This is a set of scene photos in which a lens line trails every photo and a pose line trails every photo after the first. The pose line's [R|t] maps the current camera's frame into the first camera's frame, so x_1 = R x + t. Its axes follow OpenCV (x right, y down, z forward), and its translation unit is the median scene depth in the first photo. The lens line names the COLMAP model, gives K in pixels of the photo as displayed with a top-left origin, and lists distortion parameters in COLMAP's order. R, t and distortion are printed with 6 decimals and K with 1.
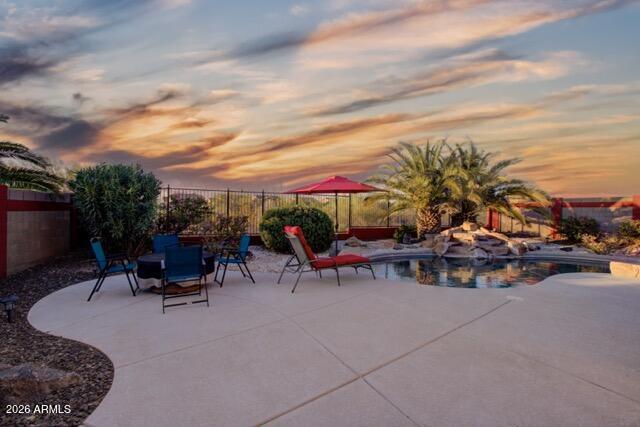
lens RADIAL K [[294.4, 0, 316.9], [0, 294.4, 211.0], [0, 0, 1]] dist [-0.080872, 0.038991]
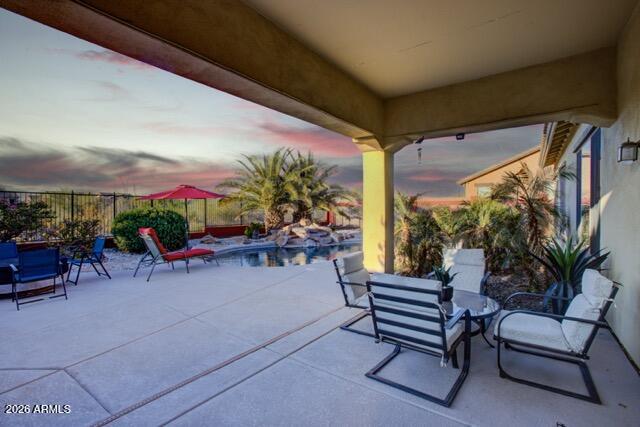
lens RADIAL K [[294.4, 0, 316.9], [0, 294.4, 211.0], [0, 0, 1]] dist [-0.080872, 0.038991]
pose [[0.901455, -0.018467, 0.432478, 0.020354], [0.014643, 0.999819, 0.012169, -0.011562], [-0.432624, -0.004637, 0.901562, -0.189507]]
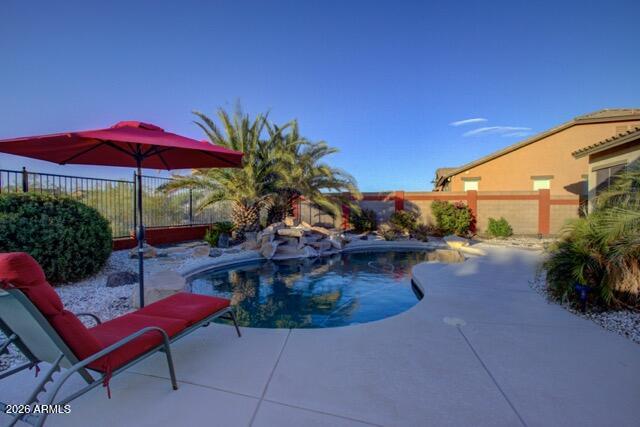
lens RADIAL K [[294.4, 0, 316.9], [0, 294.4, 211.0], [0, 0, 1]] dist [-0.080872, 0.038991]
pose [[0.744116, -0.019182, 0.667774, -0.016764], [0.004586, 0.999711, 0.023606, 0.002000], [-0.668034, -0.014503, 0.743989, 0.288956]]
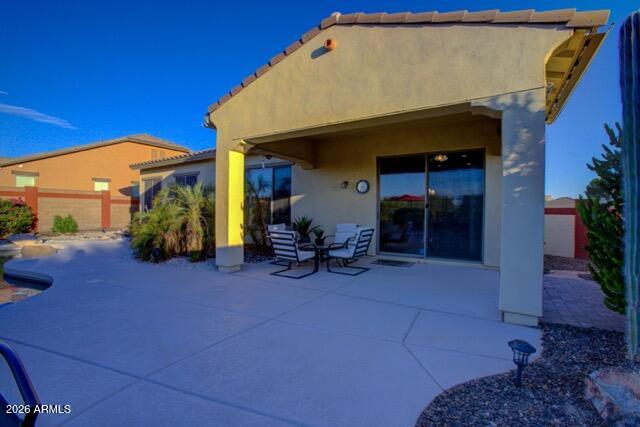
lens RADIAL K [[294.4, 0, 316.9], [0, 294.4, 211.0], [0, 0, 1]] dist [-0.080872, 0.038991]
pose [[-0.501491, -0.023320, 0.864849, -0.283104], [-0.023453, 0.999636, 0.013355, 0.001530], [-0.864845, -0.013586, -0.501855, 0.342735]]
